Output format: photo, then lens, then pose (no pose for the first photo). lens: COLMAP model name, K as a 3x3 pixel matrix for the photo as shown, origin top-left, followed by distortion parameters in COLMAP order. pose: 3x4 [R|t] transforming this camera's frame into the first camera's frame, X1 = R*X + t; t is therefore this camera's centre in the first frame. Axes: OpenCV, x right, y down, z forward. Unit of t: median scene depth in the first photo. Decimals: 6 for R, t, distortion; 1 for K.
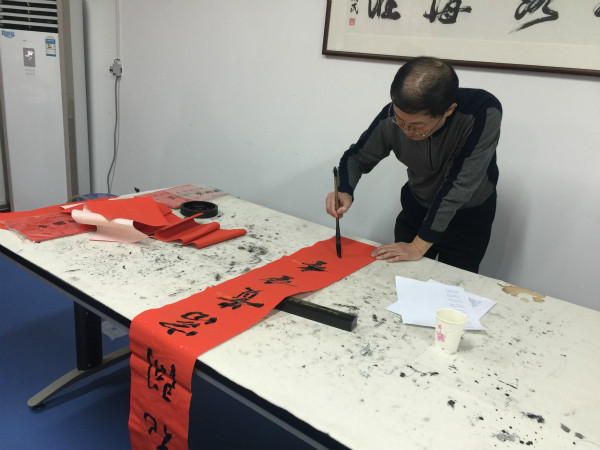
lens RADIAL K [[497.6, 0, 294.4], [0, 497.6, 221.8], [0, 0, 1]] dist [0.079264, -0.103367]
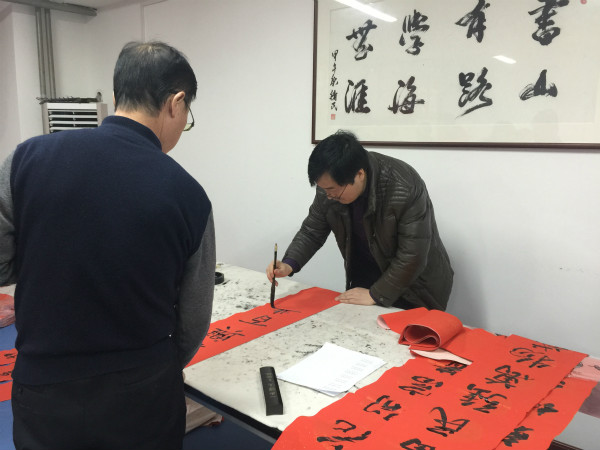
lens RADIAL K [[497.6, 0, 296.6], [0, 497.6, 225.6], [0, 0, 1]] dist [0.079264, -0.103367]
pose [[0.995520, -0.064222, -0.069390, 0.114289], [0.053670, 0.988053, -0.144471, 0.035773], [0.077840, 0.140099, 0.987073, -0.189013]]
